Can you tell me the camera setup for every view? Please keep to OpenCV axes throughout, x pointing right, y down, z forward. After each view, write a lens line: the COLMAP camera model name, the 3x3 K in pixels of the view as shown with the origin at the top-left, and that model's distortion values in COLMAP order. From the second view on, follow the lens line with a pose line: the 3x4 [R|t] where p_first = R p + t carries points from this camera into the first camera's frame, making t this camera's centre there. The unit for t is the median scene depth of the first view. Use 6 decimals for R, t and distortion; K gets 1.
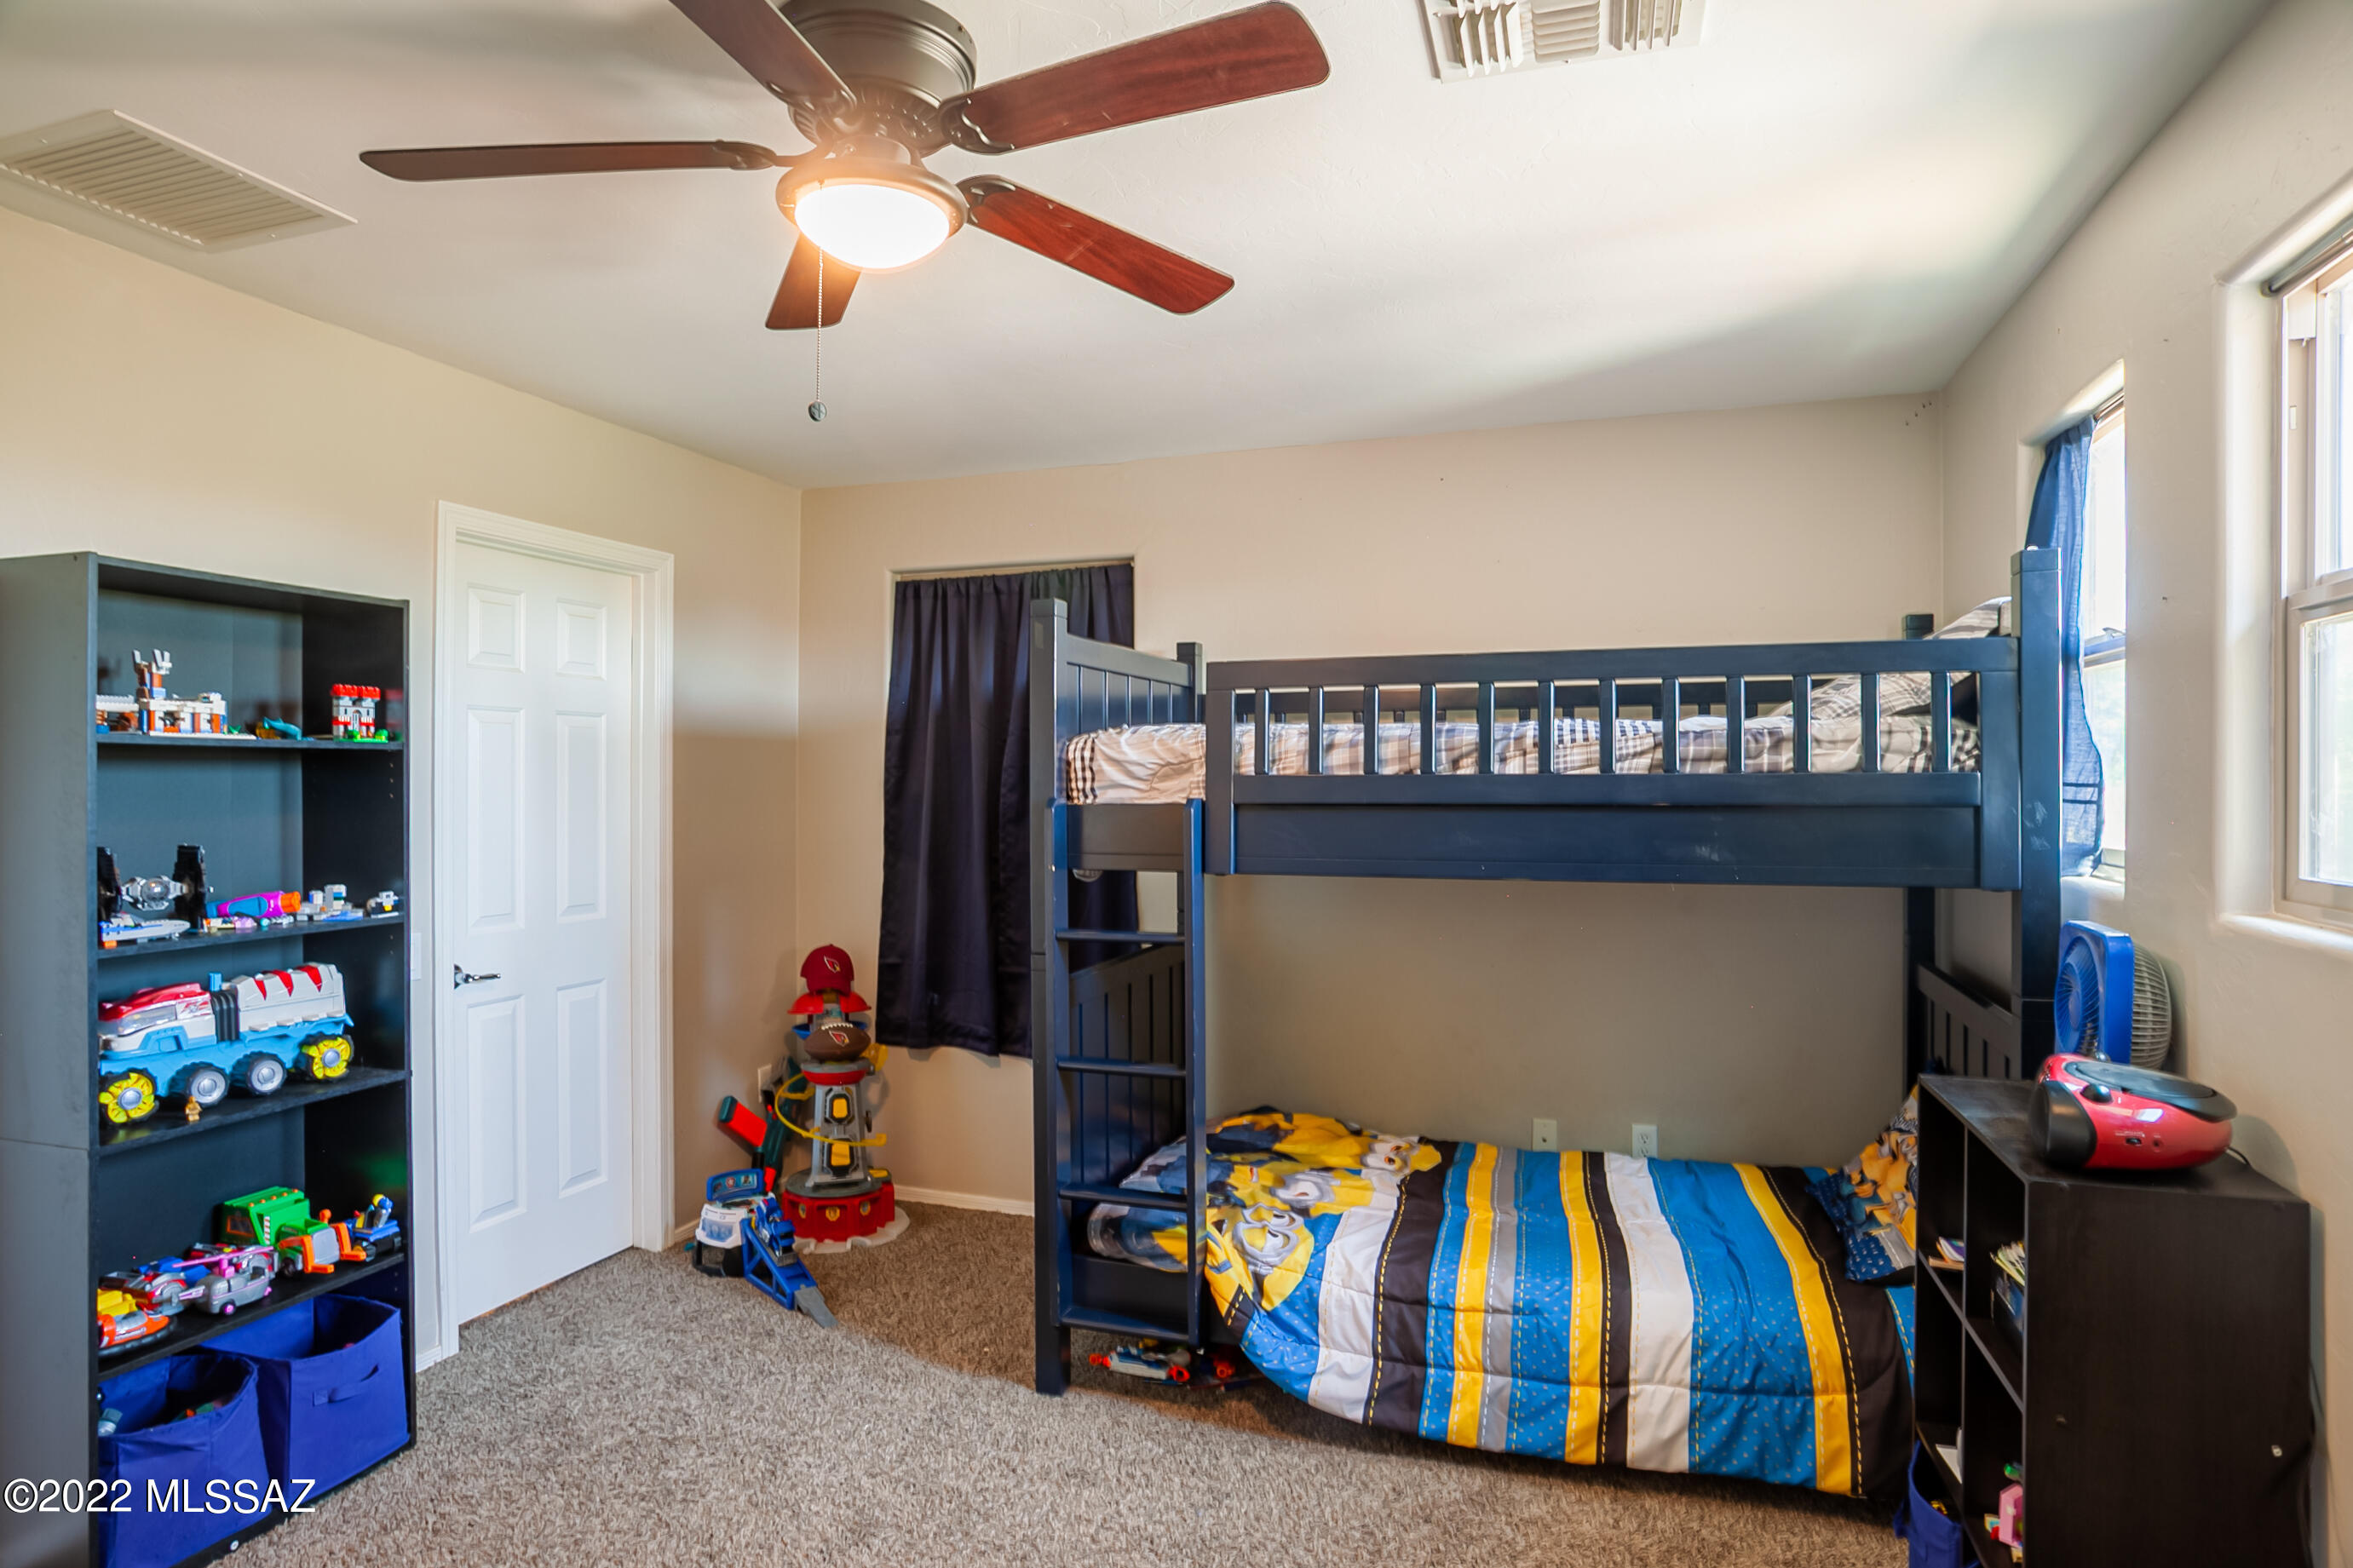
lens RADIAL K [[1301.5, 0, 1167.2], [0, 1301.5, 781.0], [0, 0, 1]] dist [-0.052978, 0.030732]
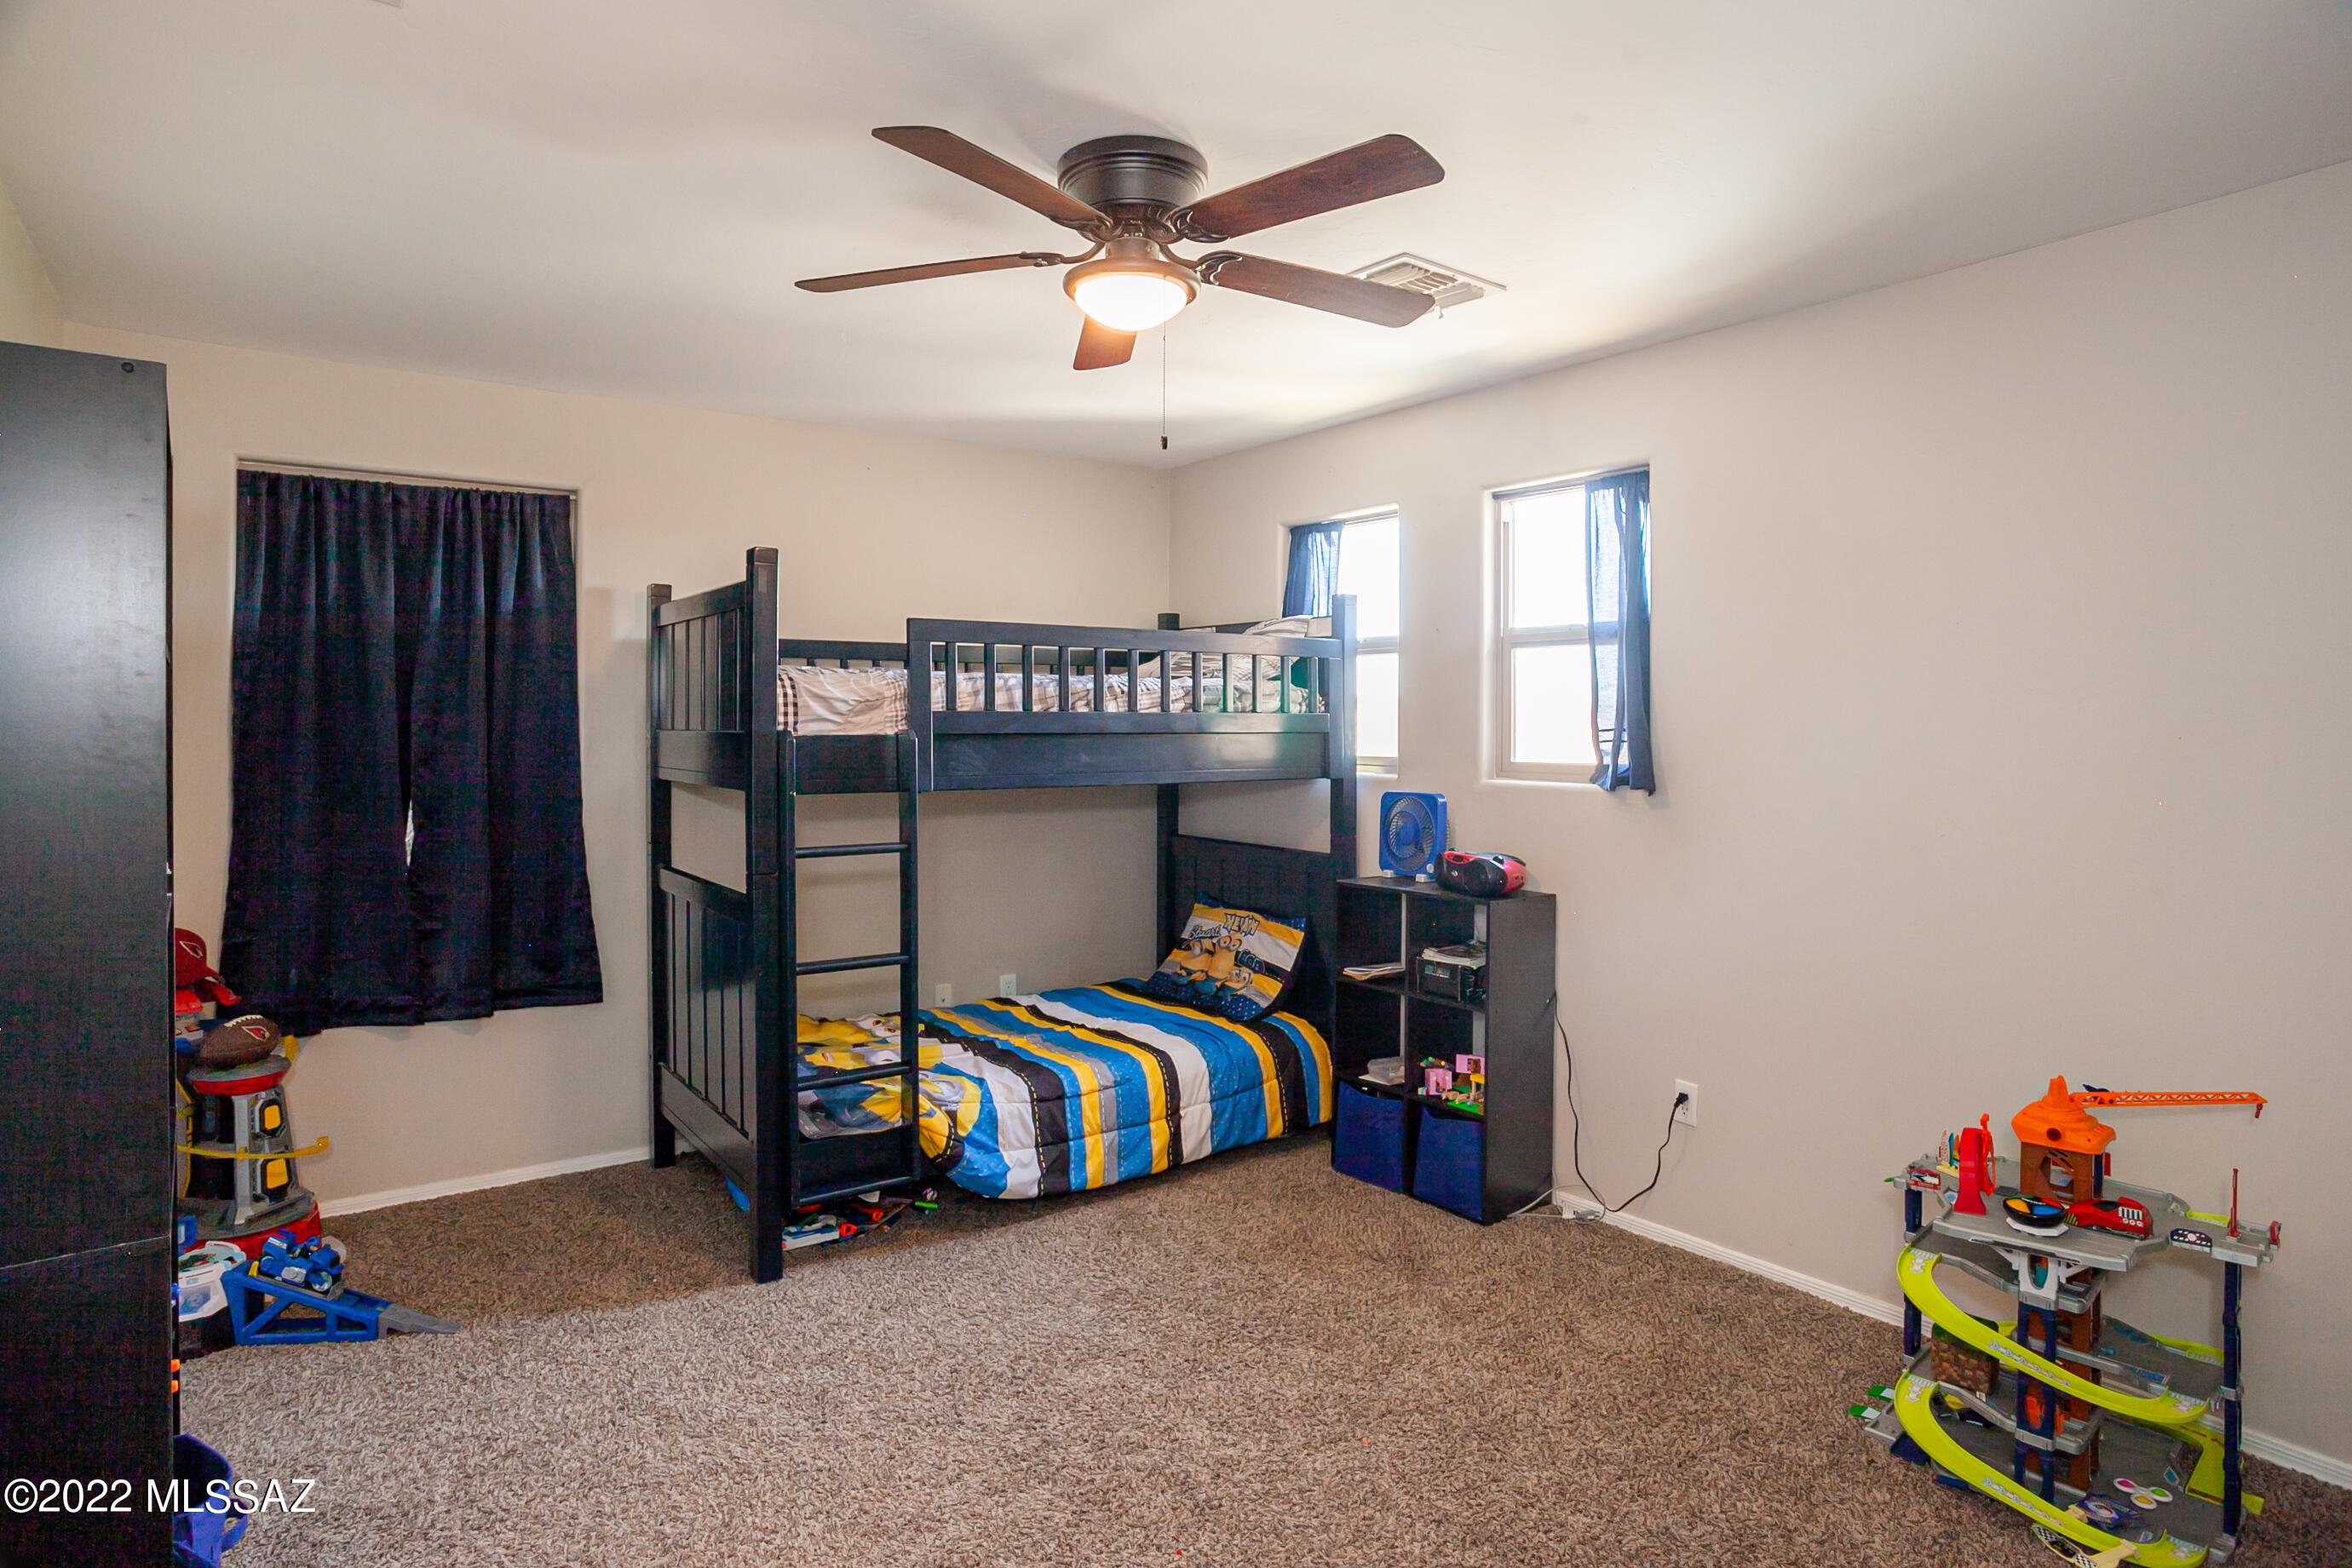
lens RADIAL K [[1301.0, 0, 1140.8], [0, 1301.0, 726.8], [0, 0, 1]] dist [-0.052978, 0.030732]
pose [[0.577406, 0.002269, 0.816454, -0.863614], [0.000733, 0.999994, -0.003297, 0.014765], [-0.816457, 0.002502, 0.577401, 0.131060]]
